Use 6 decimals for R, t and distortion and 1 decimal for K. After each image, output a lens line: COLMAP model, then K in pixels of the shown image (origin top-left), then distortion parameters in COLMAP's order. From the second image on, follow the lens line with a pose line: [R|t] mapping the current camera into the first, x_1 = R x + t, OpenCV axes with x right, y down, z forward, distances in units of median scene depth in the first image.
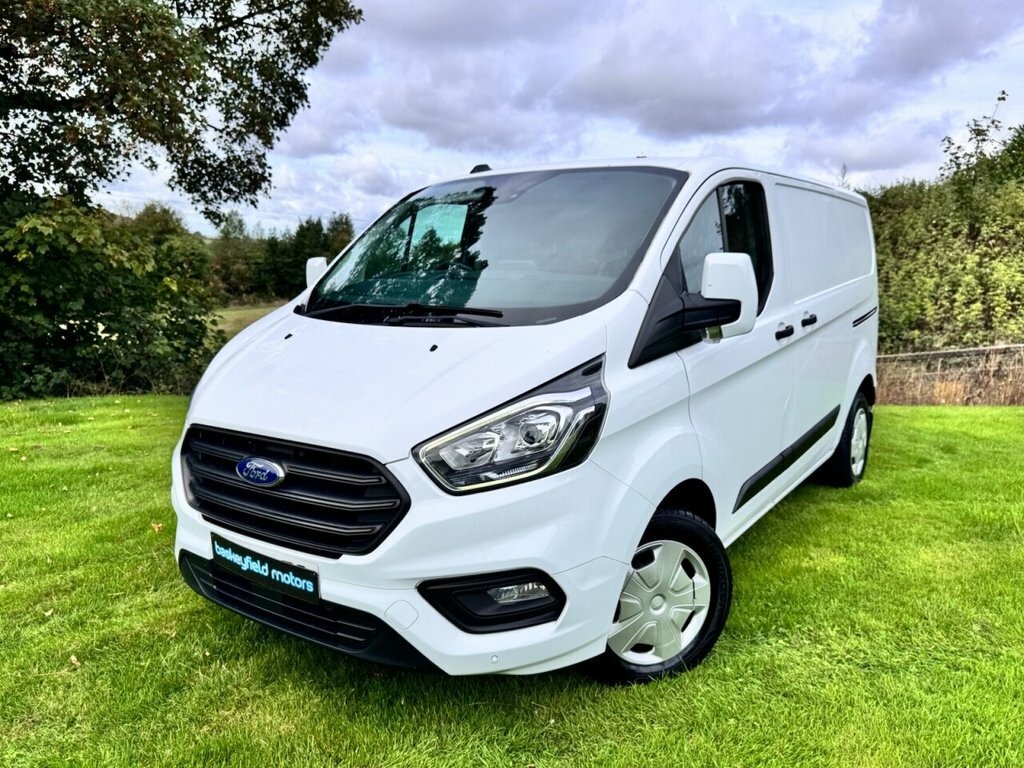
lens RADIAL K [[782.2, 0, 512.0], [0, 782.2, 384.0], [0, 0, 1]] dist [0.006491, 0.003648]
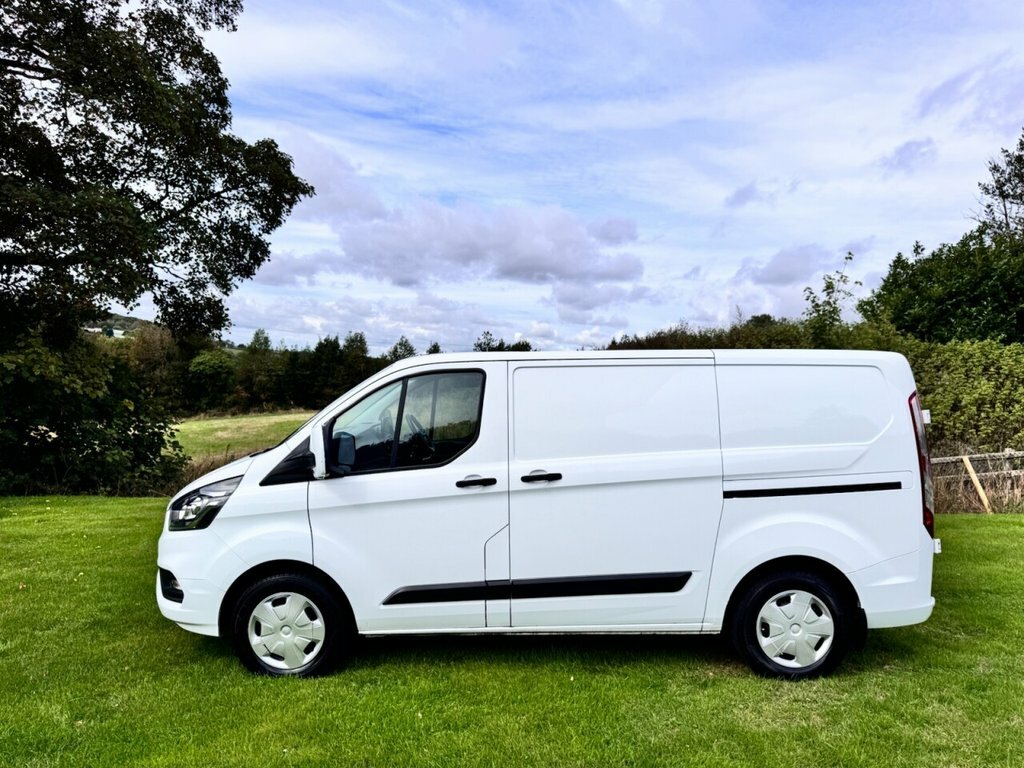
lens RADIAL K [[730.0, 0, 512.0], [0, 730.0, 384.0], [0, 0, 1]] dist [-0.000704, -0.004428]
pose [[0.999394, 0.014842, -0.031491, 0.157990], [-0.019093, 0.990069, -0.139279, -0.008302], [0.029111, 0.139796, 0.989752, -0.095814]]
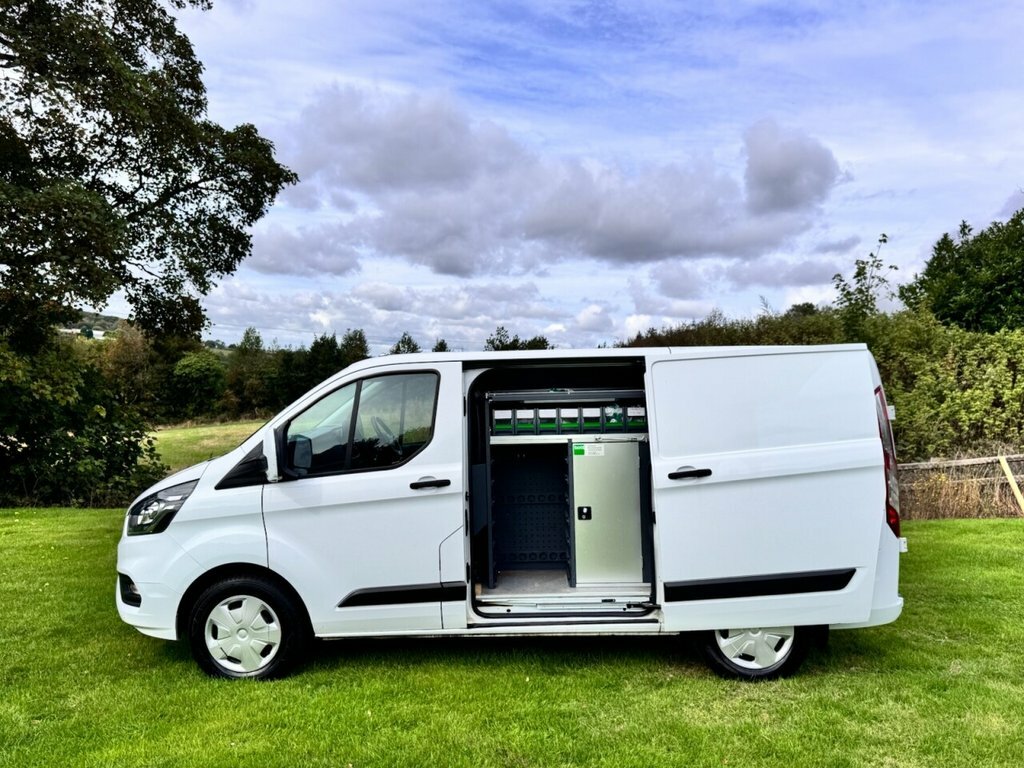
lens RADIAL K [[812.9, 0, 512.5], [0, 812.9, 388.3], [0, 0, 1]] dist [-0.000960, -0.002098]
pose [[0.998390, 0.002227, -0.056673, 0.186309], [-0.009820, 0.990926, -0.134053, -0.004336], [0.055860, 0.134394, 0.989352, -0.125058]]
